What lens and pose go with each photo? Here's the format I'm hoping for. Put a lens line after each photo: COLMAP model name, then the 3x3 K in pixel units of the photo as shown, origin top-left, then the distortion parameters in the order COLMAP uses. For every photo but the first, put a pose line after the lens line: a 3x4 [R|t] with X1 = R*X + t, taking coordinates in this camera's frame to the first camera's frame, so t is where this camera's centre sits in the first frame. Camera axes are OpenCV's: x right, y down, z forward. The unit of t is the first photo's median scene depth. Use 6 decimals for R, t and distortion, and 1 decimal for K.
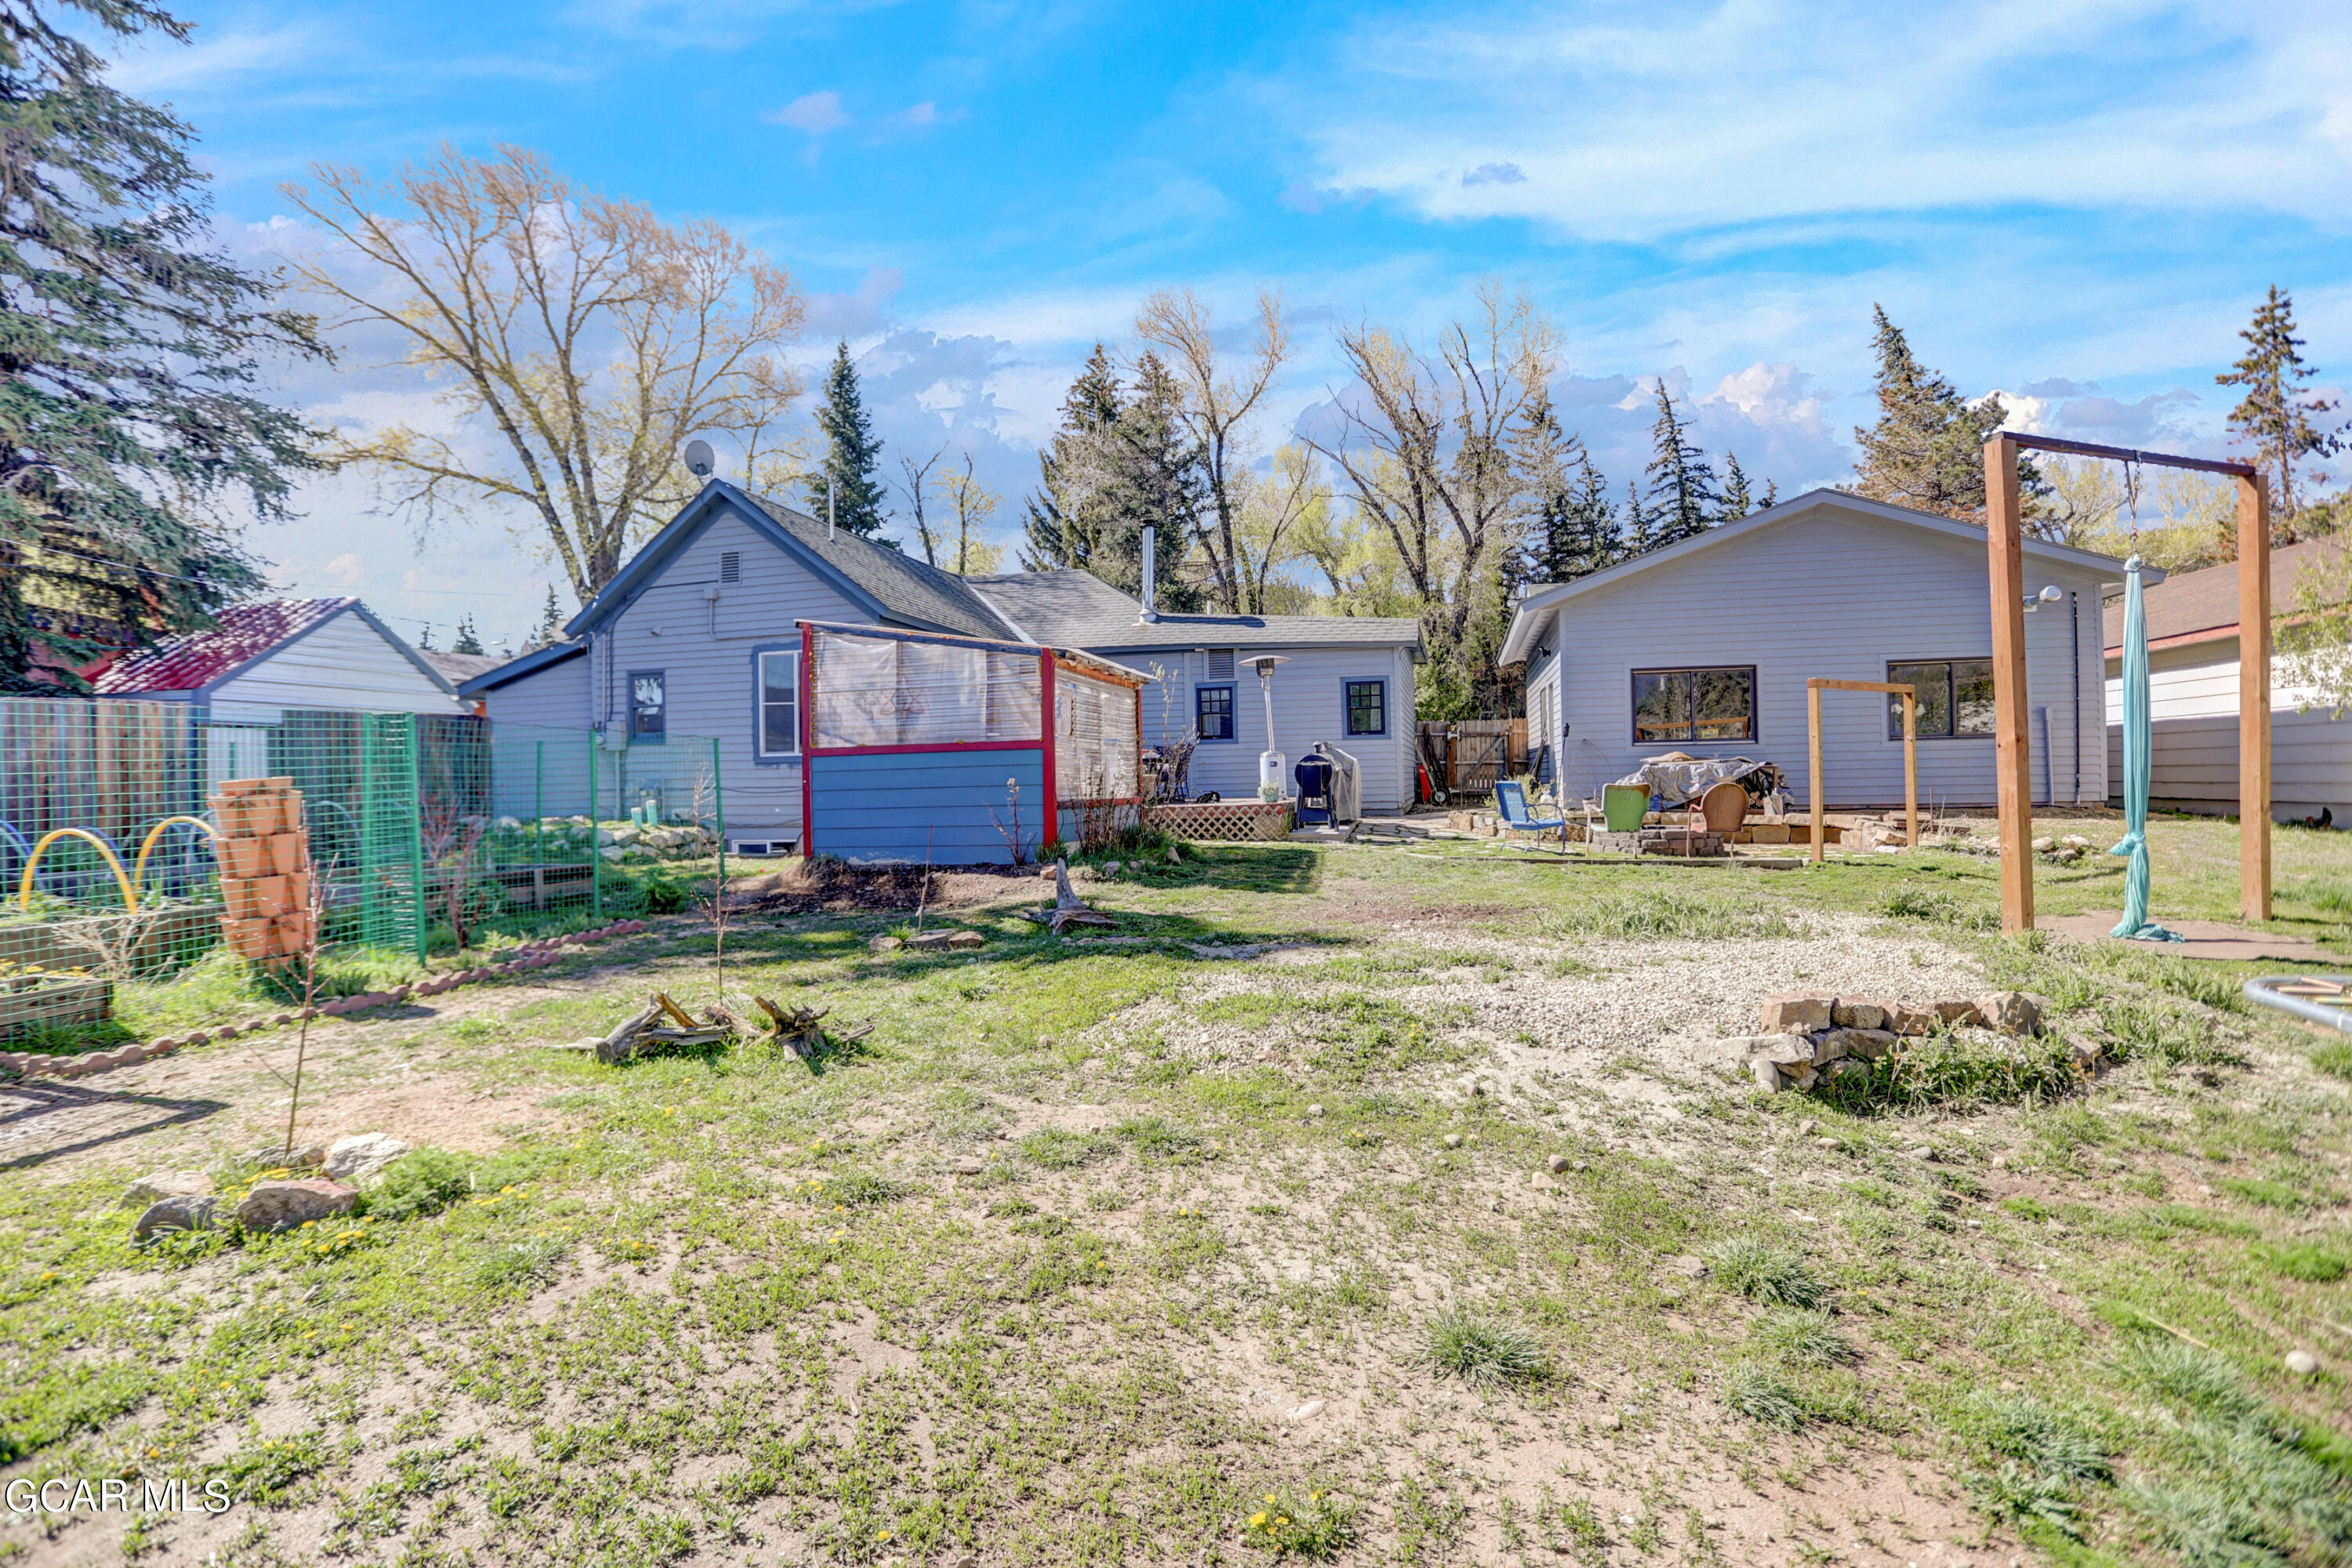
lens RADIAL K [[1187.8, 0, 1167.6], [0, 1187.8, 780.9], [0, 0, 1]] dist [-0.041424, 0.019159]
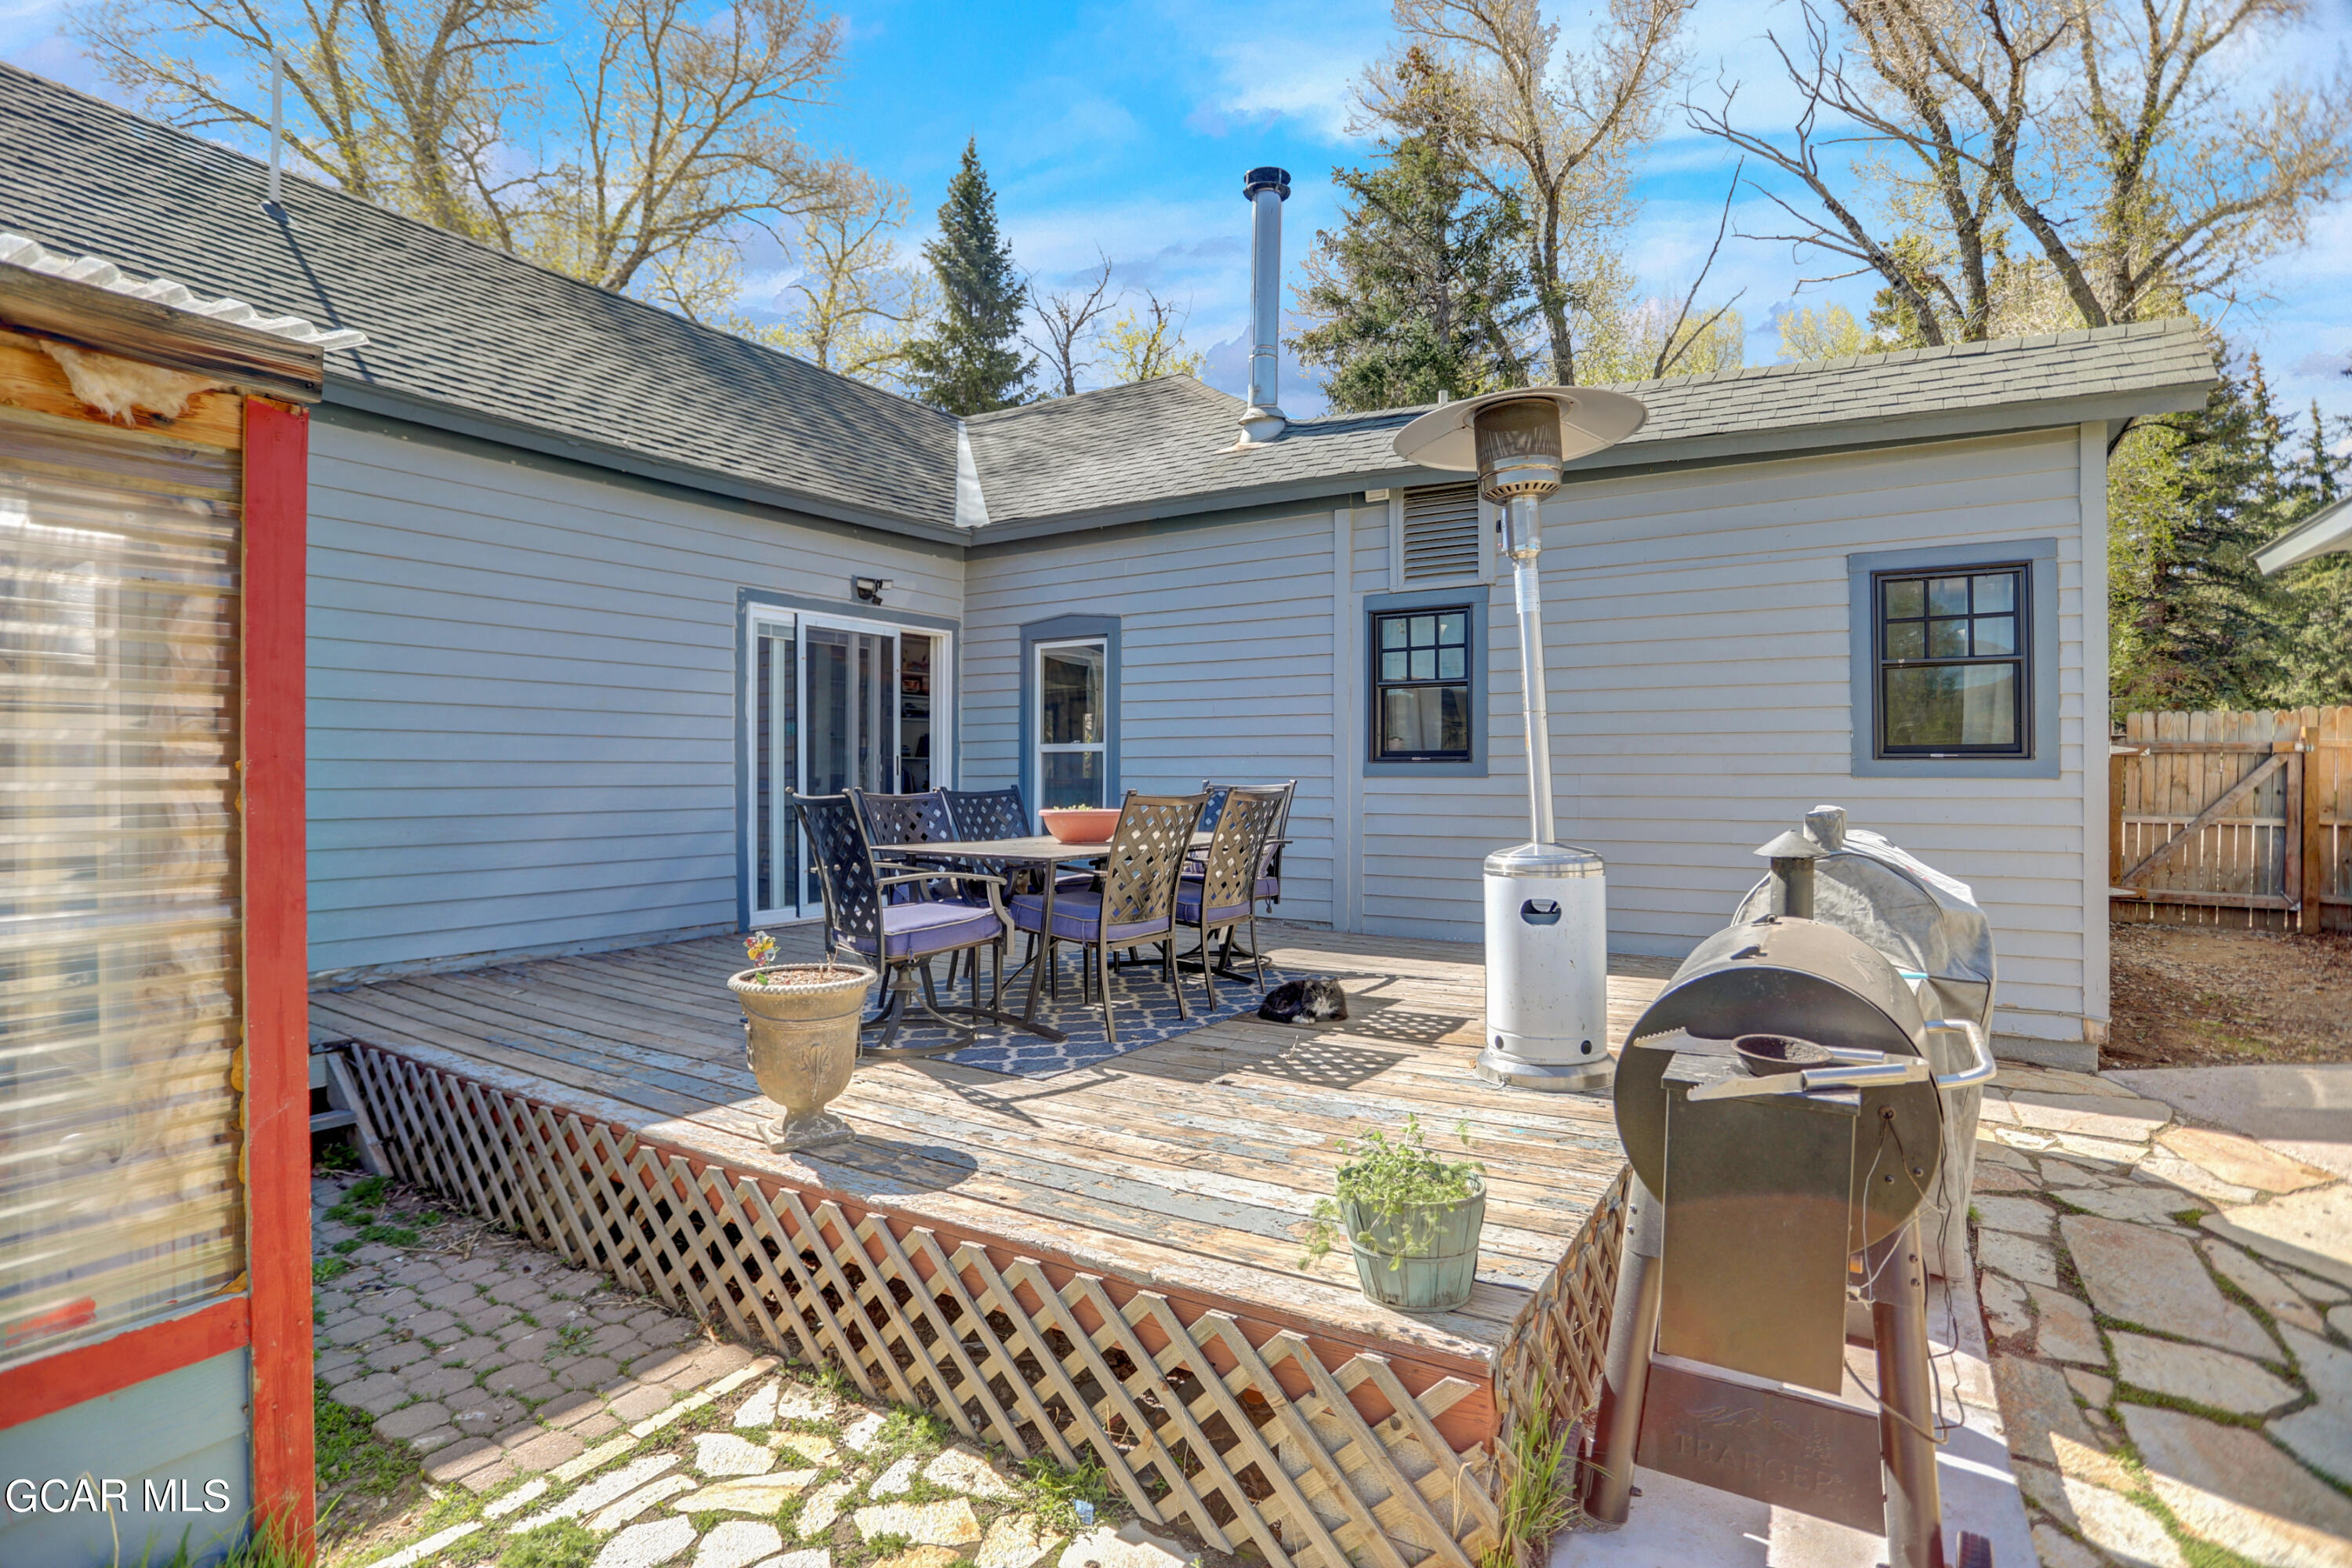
lens RADIAL K [[1187.8, 0, 1148.7], [0, 1187.8, 767.2], [0, 0, 1]] dist [-0.041424, 0.019159]
pose [[0.945327, 0.017711, -0.325643, 0.051971], [-0.018517, 0.999828, 0.000624, -0.021906], [0.325598, 0.005440, 0.945493, 0.446264]]
